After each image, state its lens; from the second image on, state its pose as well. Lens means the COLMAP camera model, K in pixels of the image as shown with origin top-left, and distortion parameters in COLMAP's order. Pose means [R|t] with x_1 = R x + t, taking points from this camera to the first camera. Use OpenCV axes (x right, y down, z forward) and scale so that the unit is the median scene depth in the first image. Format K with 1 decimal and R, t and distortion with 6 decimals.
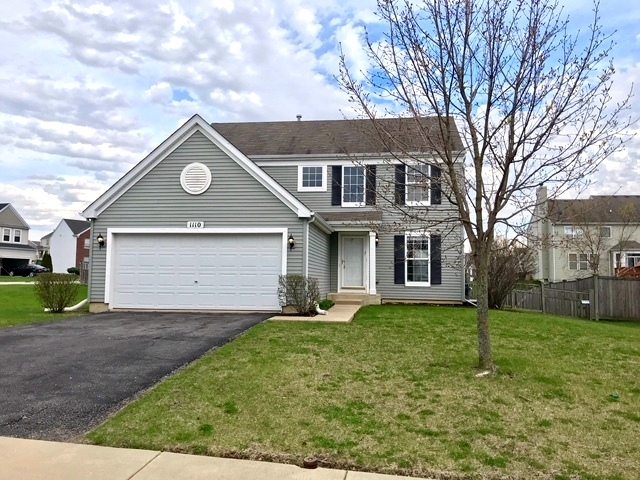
lens RADIAL K [[523.6, 0, 320.0], [0, 523.6, 240.0], [0, 0, 1]] dist [0.003827, -0.007742]
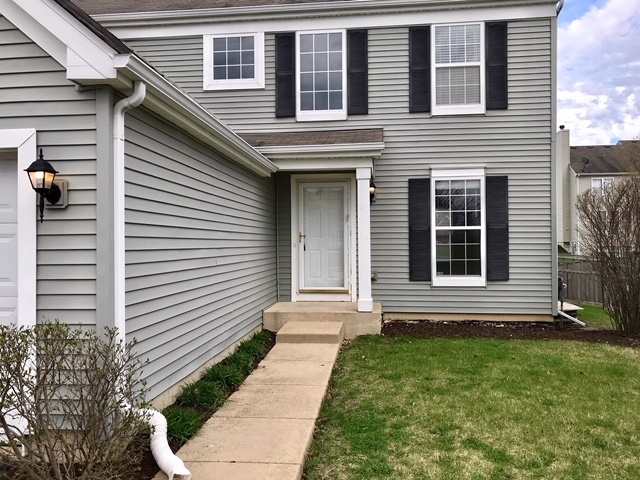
lens RADIAL K [[523.6, 0, 320.0], [0, 523.6, 240.0], [0, 0, 1]] dist [0.003827, -0.007742]
pose [[0.999366, -0.019748, 0.029616, 0.047218], [0.017555, 0.997209, 0.072569, 0.010453], [-0.030966, -0.072003, 0.996924, 0.530767]]
